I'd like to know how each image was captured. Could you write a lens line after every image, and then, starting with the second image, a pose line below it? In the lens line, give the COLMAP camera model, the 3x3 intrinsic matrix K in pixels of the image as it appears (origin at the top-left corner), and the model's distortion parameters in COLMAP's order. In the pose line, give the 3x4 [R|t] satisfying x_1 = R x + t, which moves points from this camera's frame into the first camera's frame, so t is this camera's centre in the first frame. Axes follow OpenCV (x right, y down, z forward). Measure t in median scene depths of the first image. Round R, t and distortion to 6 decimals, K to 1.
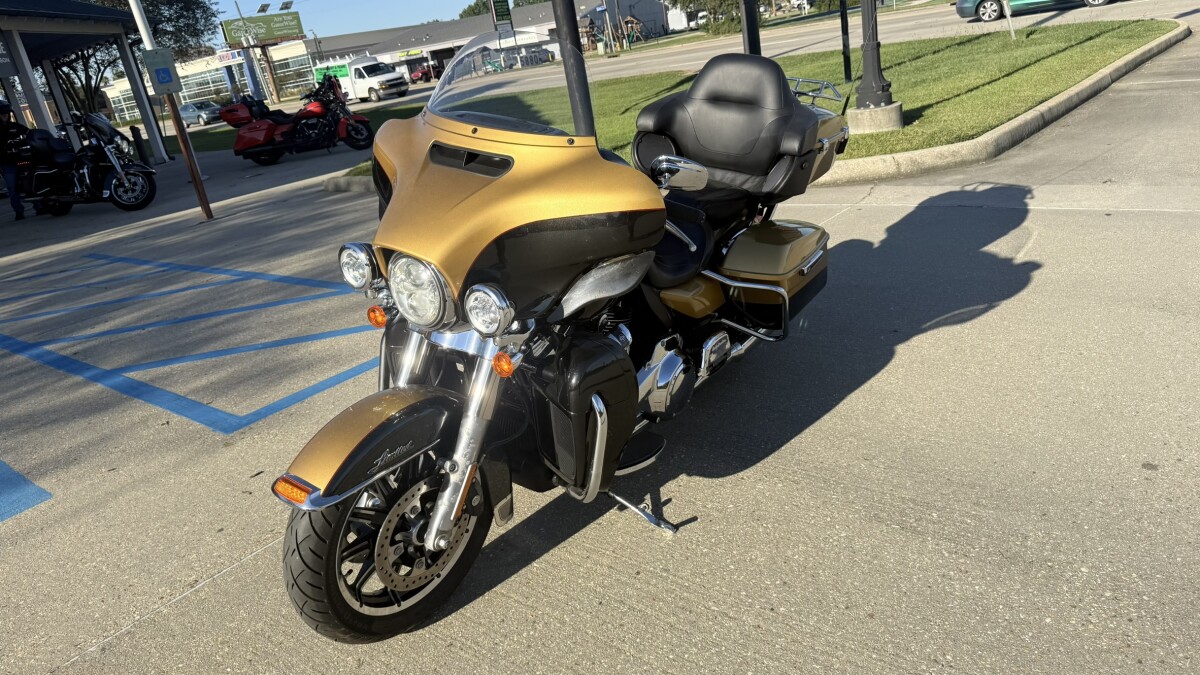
lens RADIAL K [[853.6, 0, 601.5], [0, 853.6, 335.5], [0, 0, 1]] dist [0.075263, -0.104060]
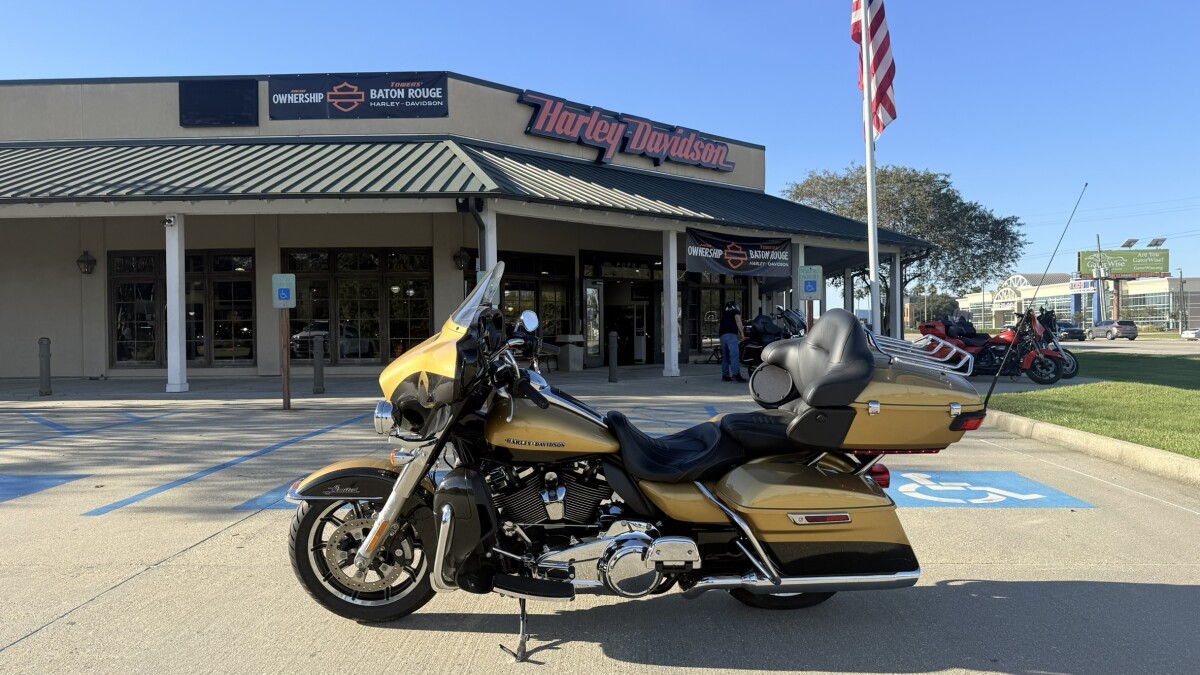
lens RADIAL K [[853.6, 0, 601.5], [0, 853.6, 335.5], [0, 0, 1]] dist [0.075263, -0.104060]
pose [[0.595849, 0.162145, -0.786558, 0.514032], [-0.348378, 0.934643, -0.071237, -0.076816], [0.723600, 0.316466, 0.613394, 0.096662]]
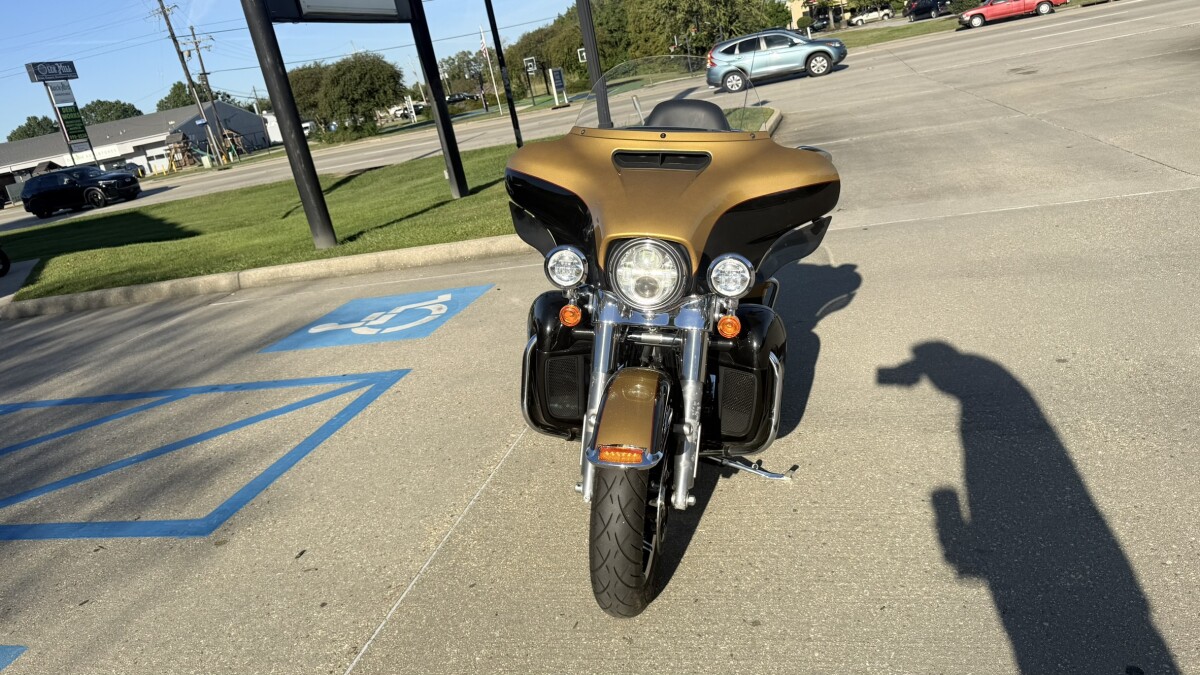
lens RADIAL K [[853.6, 0, 601.5], [0, 853.6, 335.5], [0, 0, 1]] dist [0.075263, -0.104060]
pose [[0.900635, -0.135666, 0.412858, -0.305999], [0.183007, 0.980078, -0.077167, 0.041875], [-0.394165, 0.145055, 0.907520, 0.006372]]
